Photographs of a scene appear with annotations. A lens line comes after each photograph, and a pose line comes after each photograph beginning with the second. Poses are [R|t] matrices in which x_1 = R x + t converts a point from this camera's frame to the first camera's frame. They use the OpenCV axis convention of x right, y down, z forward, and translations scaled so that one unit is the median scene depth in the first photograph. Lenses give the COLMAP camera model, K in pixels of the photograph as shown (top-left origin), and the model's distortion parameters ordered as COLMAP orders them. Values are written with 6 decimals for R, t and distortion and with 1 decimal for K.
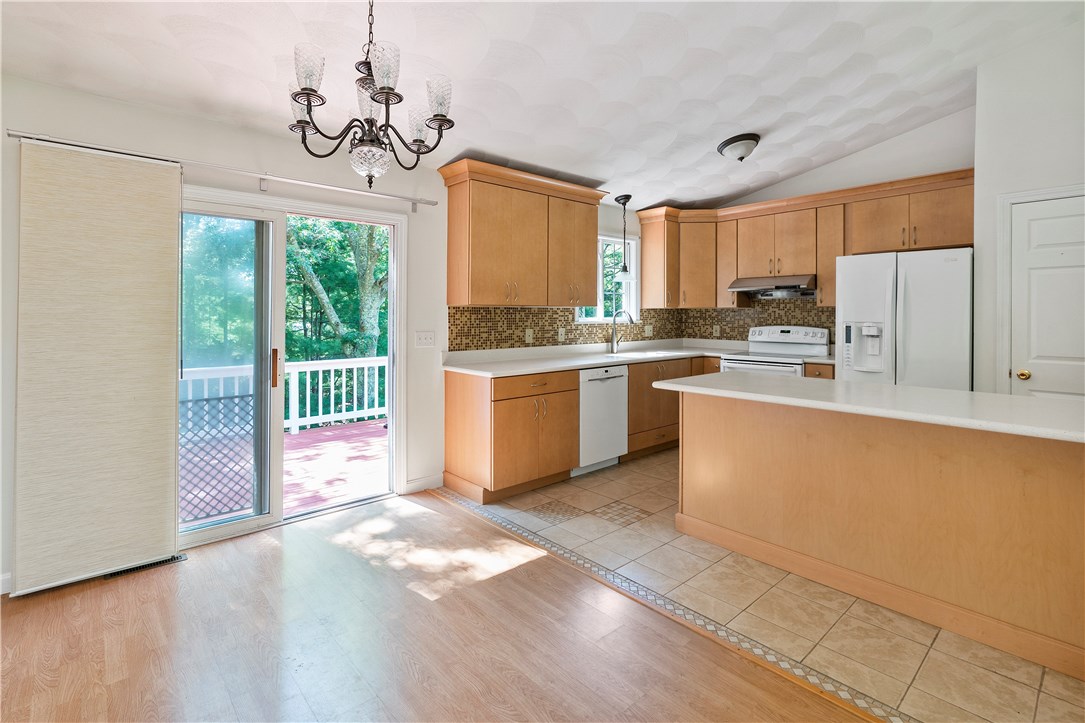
lens RADIAL K [[512.1, 0, 539.5], [0, 512.1, 317.3], [0, 0, 1]] dist [0.001509, 0.000695]
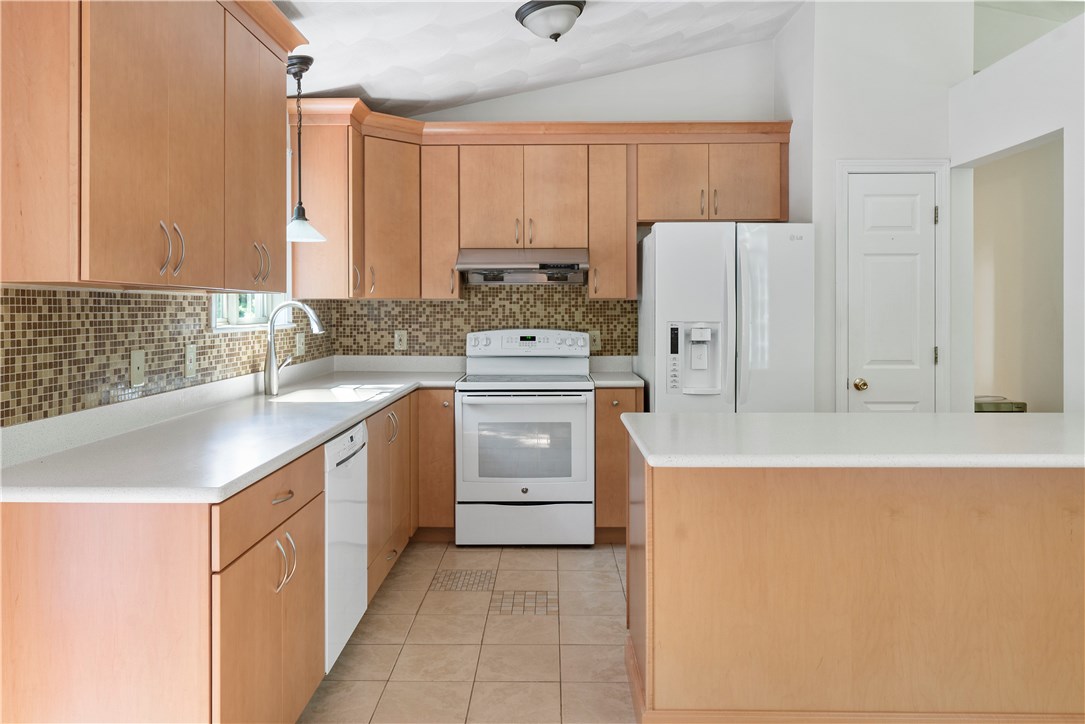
lens RADIAL K [[809.3, 0, 541.2], [0, 809.3, 315.7], [0, 0, 1]] dist [0.000840, 0.001647]
pose [[0.675705, -0.006157, 0.737146, -0.248384], [0.005558, 0.999979, 0.003257, -0.002893], [-0.737151, 0.001896, 0.675725, 0.360599]]
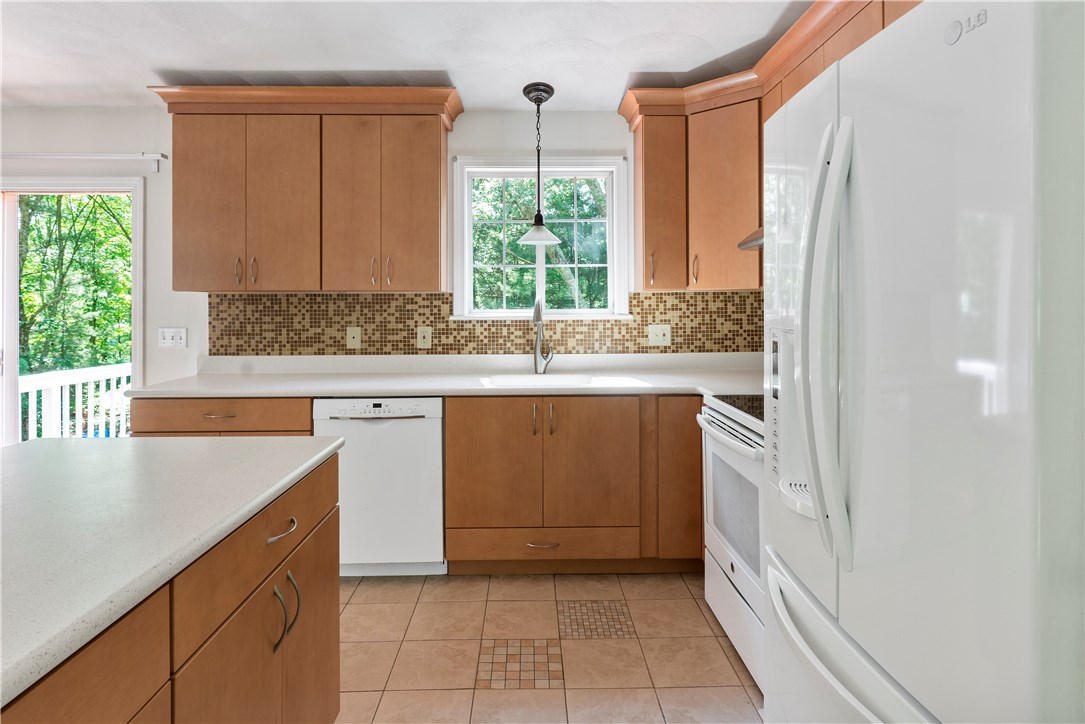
lens RADIAL K [[602.0, 0, 542.2], [0, 602.0, 306.5], [0, 0, 1]] dist [-0.000412, 0.000070]
pose [[0.763422, 0.002134, -0.645896, 0.625382], [-0.000894, 0.999997, 0.002248, -0.004770], [0.645899, -0.001139, 0.763422, 0.549283]]
